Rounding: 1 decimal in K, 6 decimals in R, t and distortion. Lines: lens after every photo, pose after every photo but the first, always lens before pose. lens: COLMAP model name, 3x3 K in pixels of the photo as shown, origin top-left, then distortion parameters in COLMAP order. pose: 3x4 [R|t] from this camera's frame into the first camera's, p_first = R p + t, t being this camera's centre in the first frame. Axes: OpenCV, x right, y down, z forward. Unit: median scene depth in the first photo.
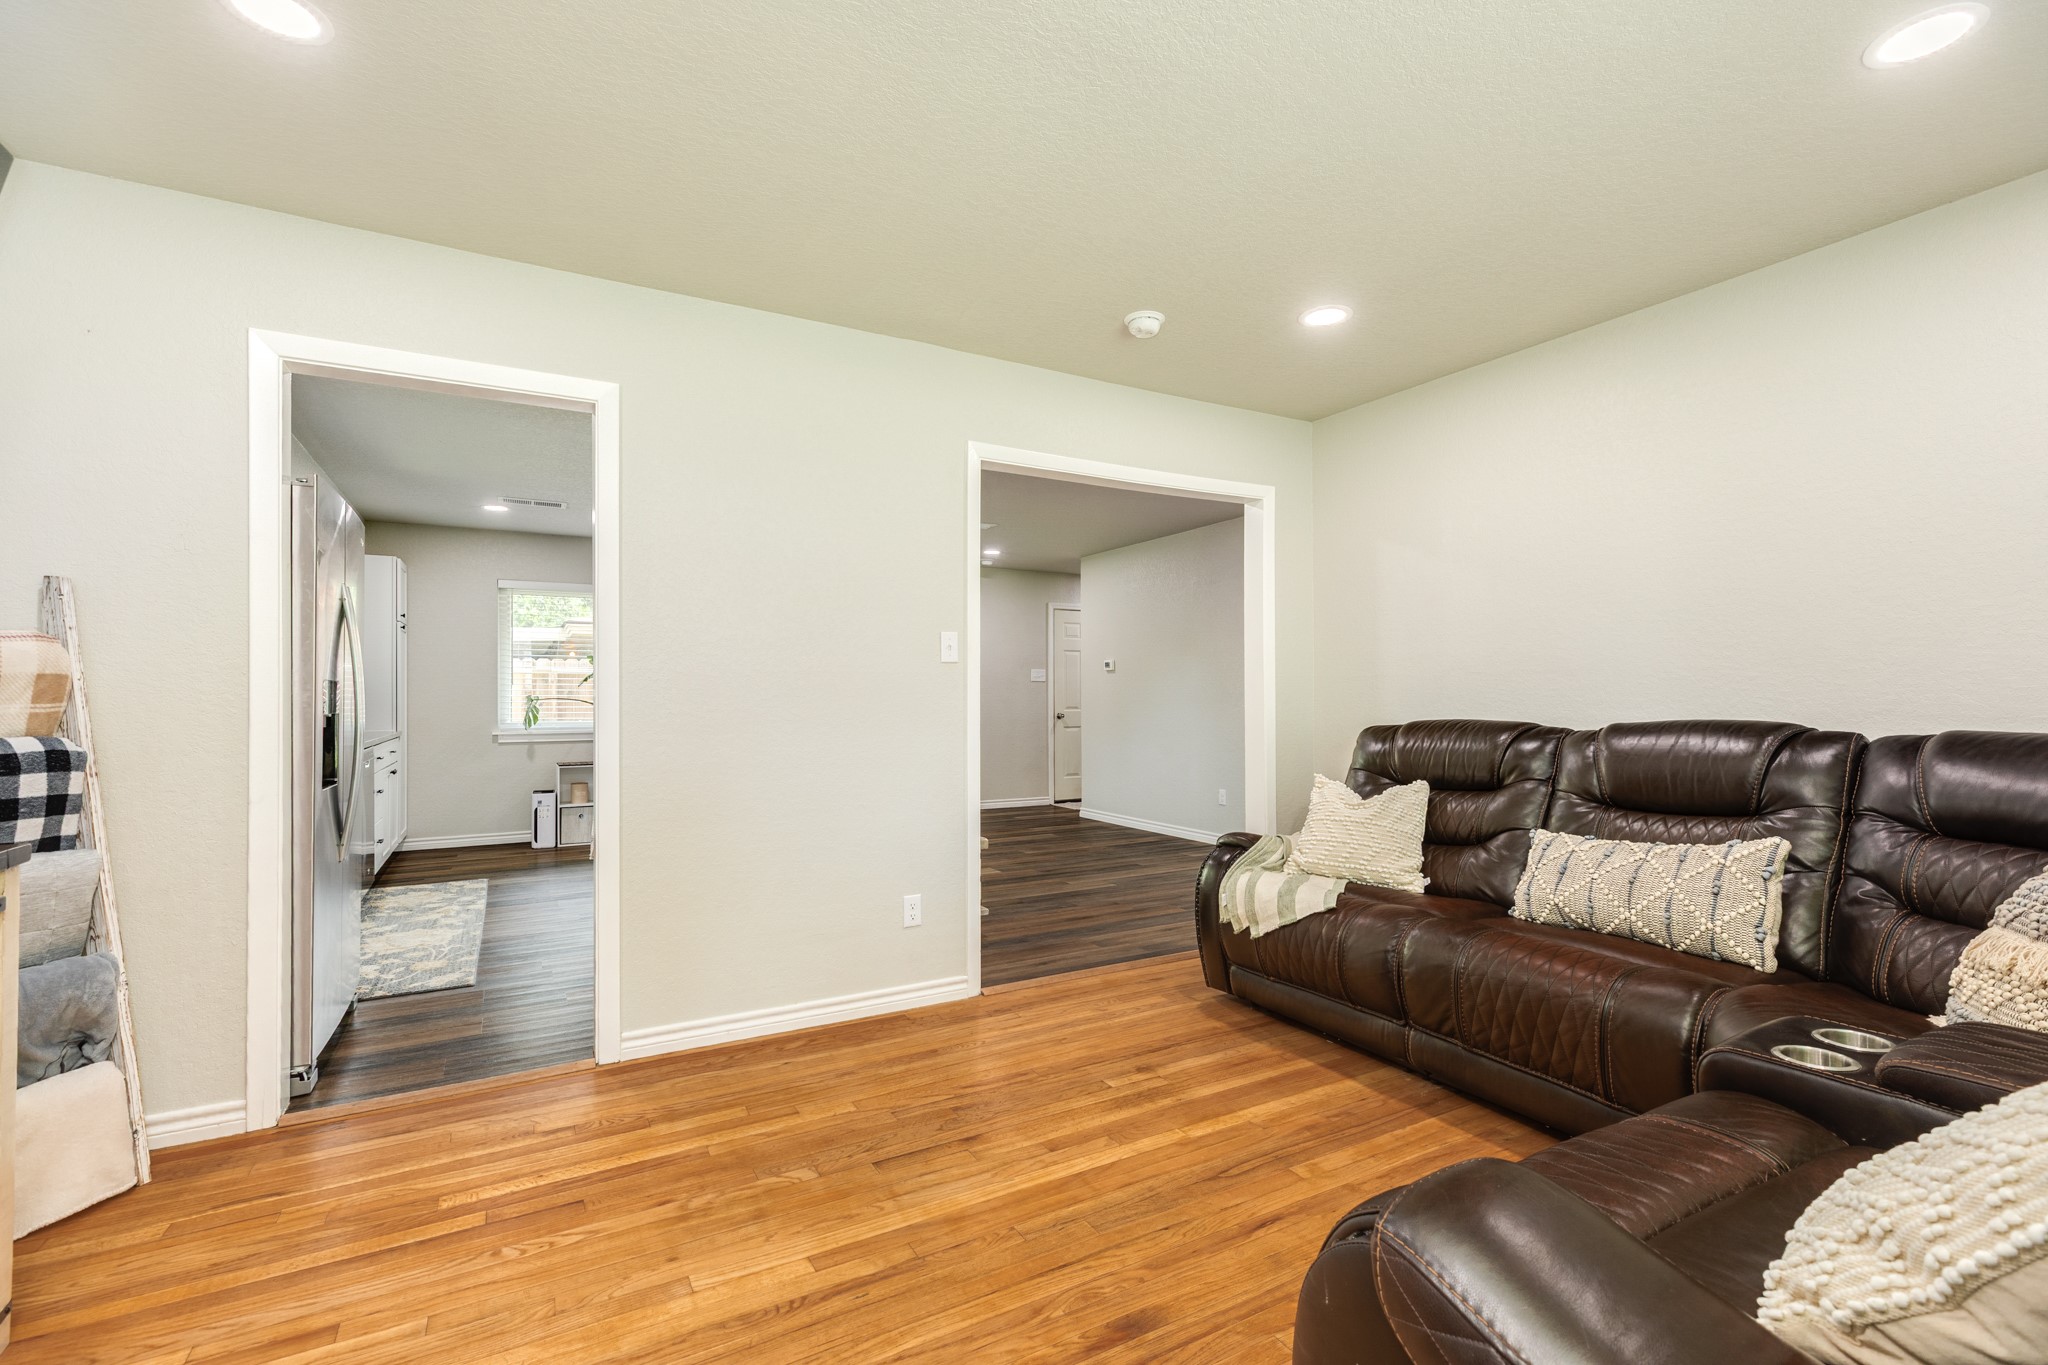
lens RADIAL K [[910.5, 0, 1029.5], [0, 910.5, 715.4], [0, 0, 1]] dist [0.003925, 0.000571]
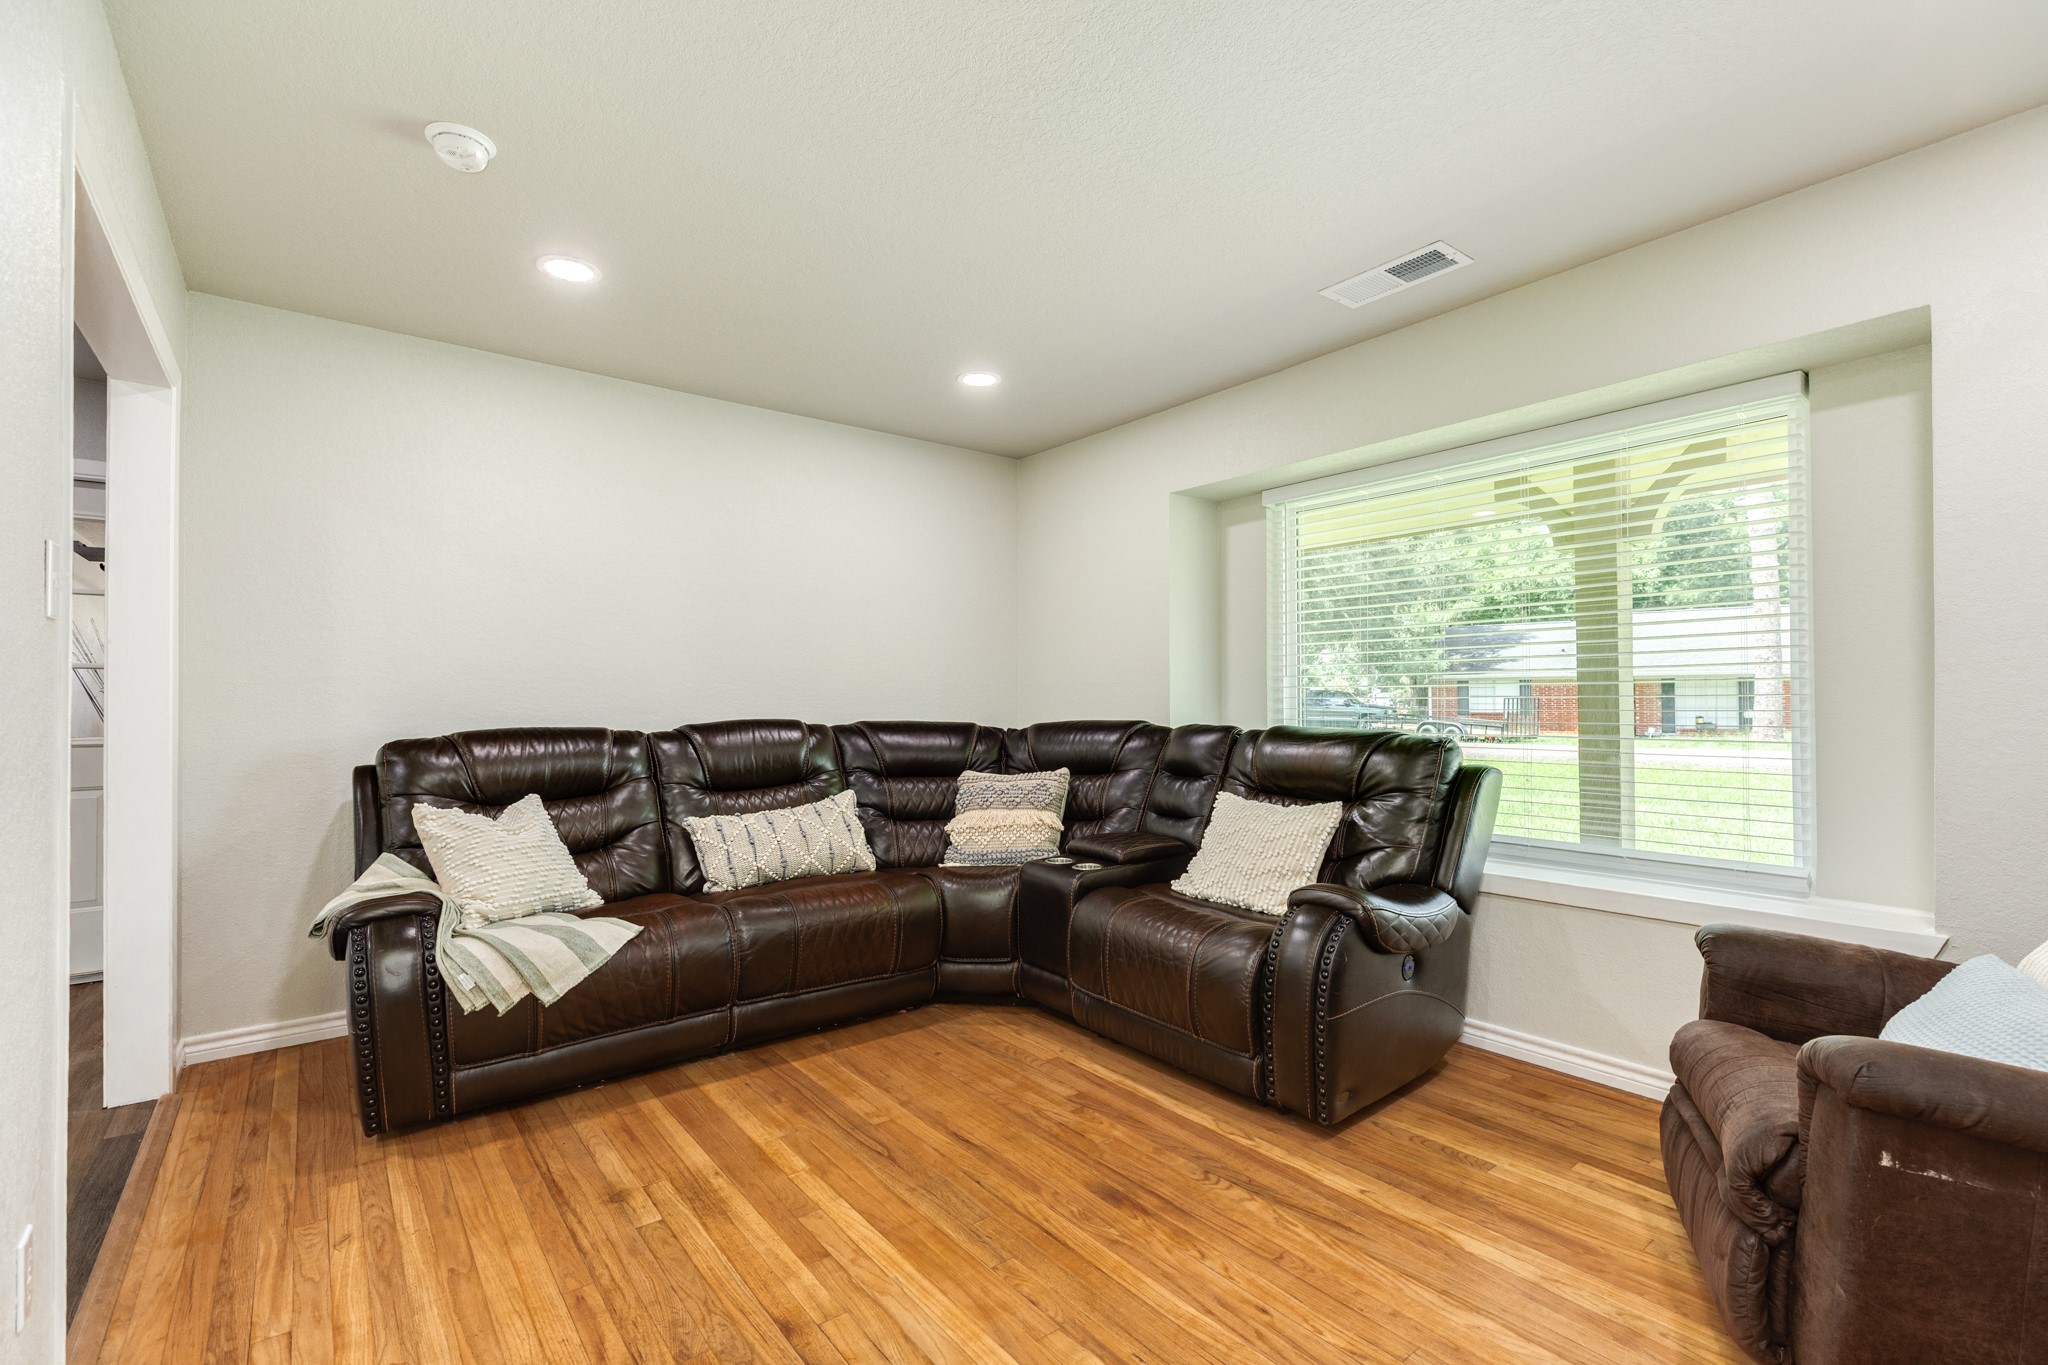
lens RADIAL K [[910.5, 0, 1011.4], [0, 910.5, 701.5], [0, 0, 1]] dist [0.003925, 0.000571]
pose [[-0.137219, 0.000333, 0.990541, -0.699437], [0.025222, 0.999677, 0.003158, -0.016957], [-0.990220, 0.025417, -0.137183, 0.805895]]
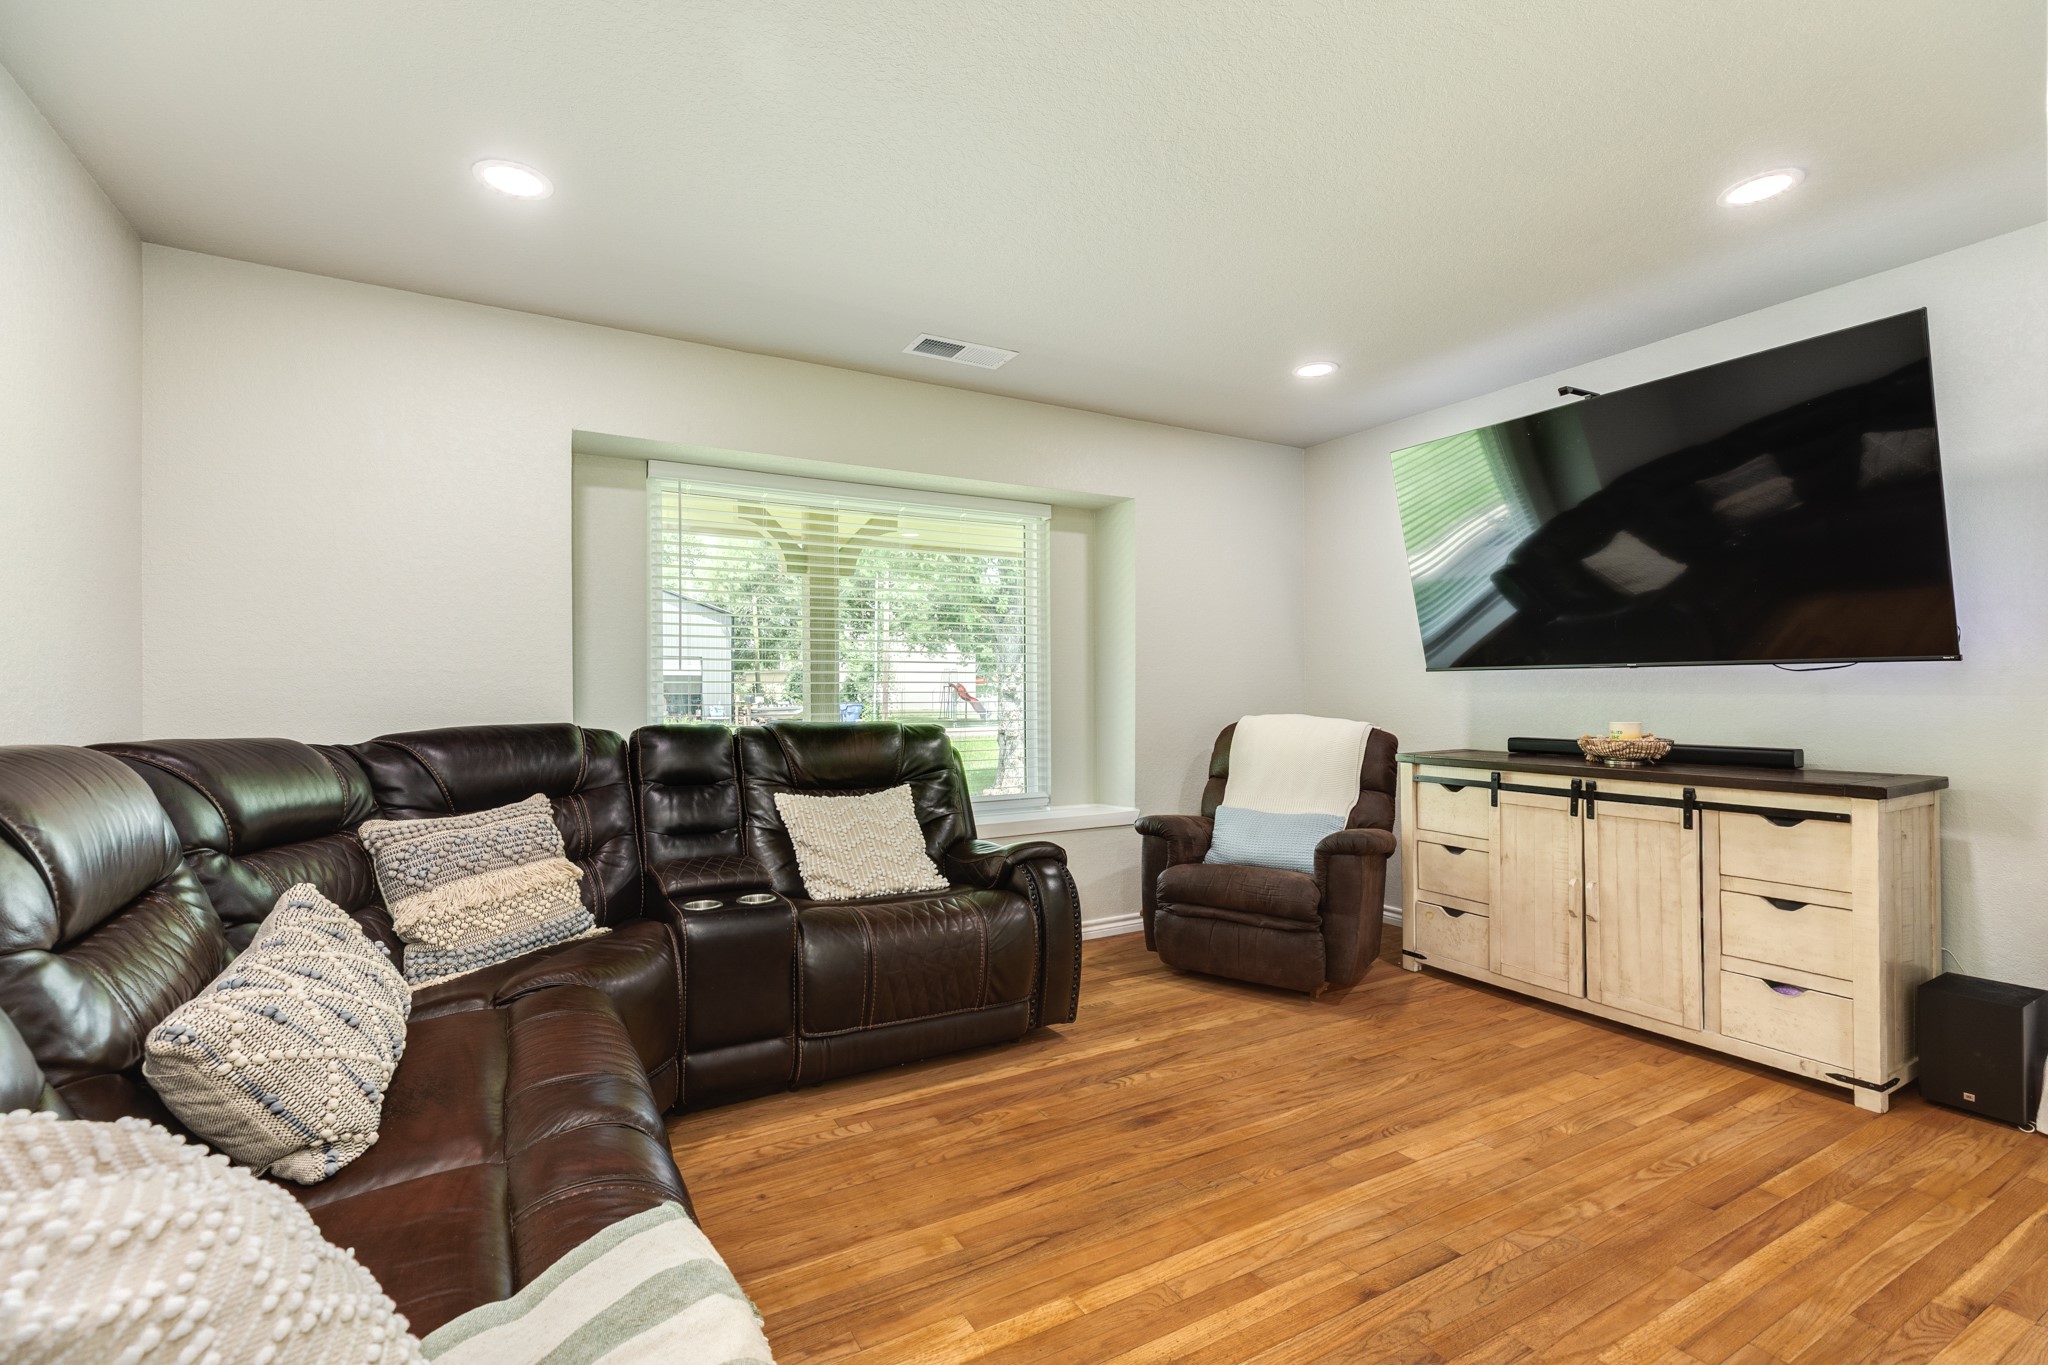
lens RADIAL K [[910.5, 0, 1020.0], [0, 910.5, 696.8], [0, 0, 1]] dist [0.003925, 0.000571]
pose [[-0.999945, 0.008133, 0.006630, 0.183537], [0.008289, 0.999681, 0.023856, -0.033056], [-0.006434, 0.023910, -0.999693, 1.525309]]
